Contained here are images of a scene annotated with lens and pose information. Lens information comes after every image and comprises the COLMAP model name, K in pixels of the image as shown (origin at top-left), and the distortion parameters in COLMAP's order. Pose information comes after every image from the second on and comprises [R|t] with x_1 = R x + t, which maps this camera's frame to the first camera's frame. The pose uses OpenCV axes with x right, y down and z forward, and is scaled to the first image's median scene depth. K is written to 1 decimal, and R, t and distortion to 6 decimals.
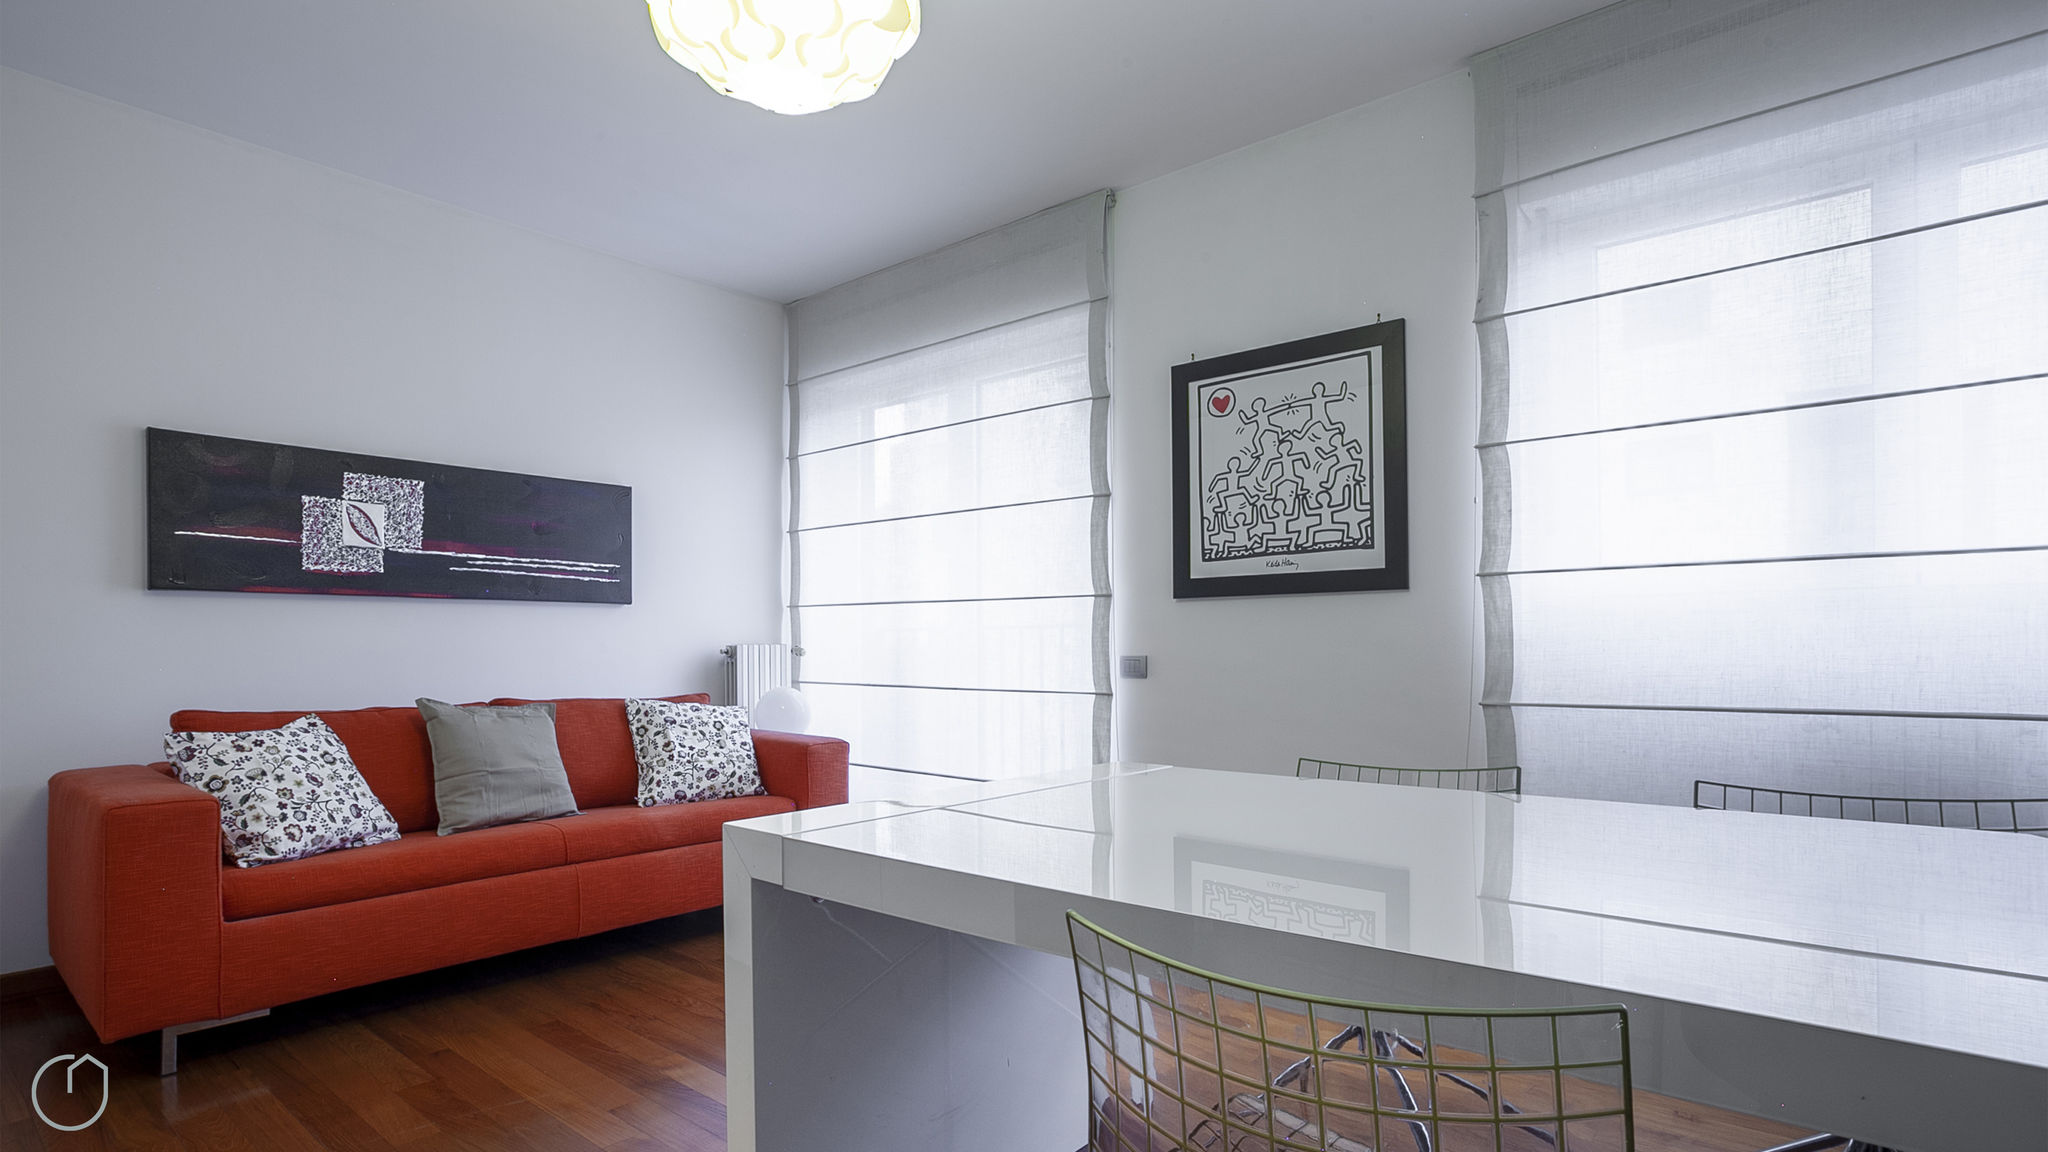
lens RADIAL K [[1098.1, 0, 1028.2], [0, 1098.1, 634.2], [0, 0, 1]] dist [-0.001428, -0.000359]
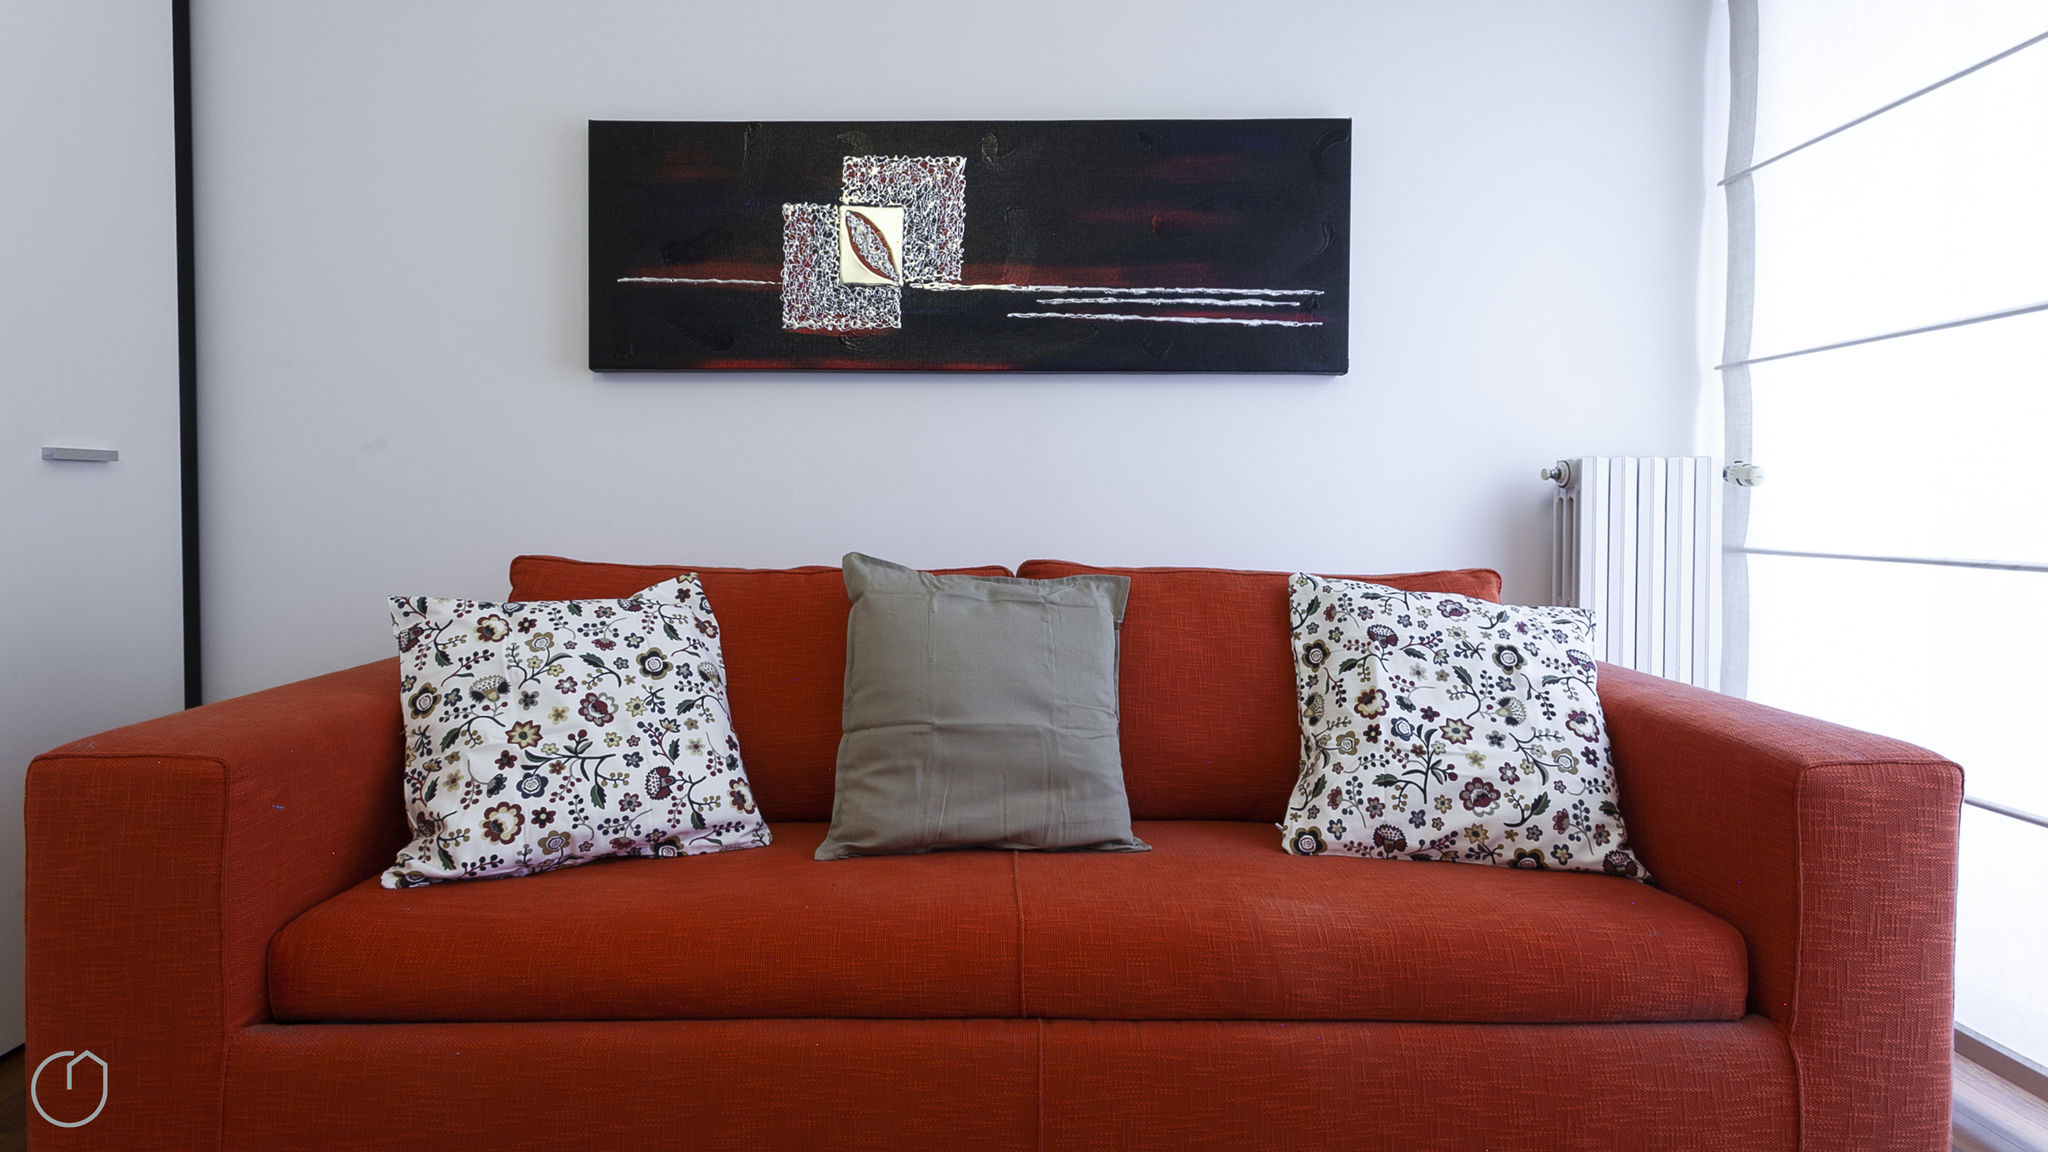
lens RADIAL K [[1080.4, 0, 1023.7], [0, 1080.4, 540.7], [0, 0, 1]] dist [-0.045851, 0.000007]
pose [[0.697735, 0.029964, -0.715729, -0.174675], [-0.004712, 0.999295, 0.037242, 0.038413], [0.716341, -0.022612, 0.697384, 0.791706]]
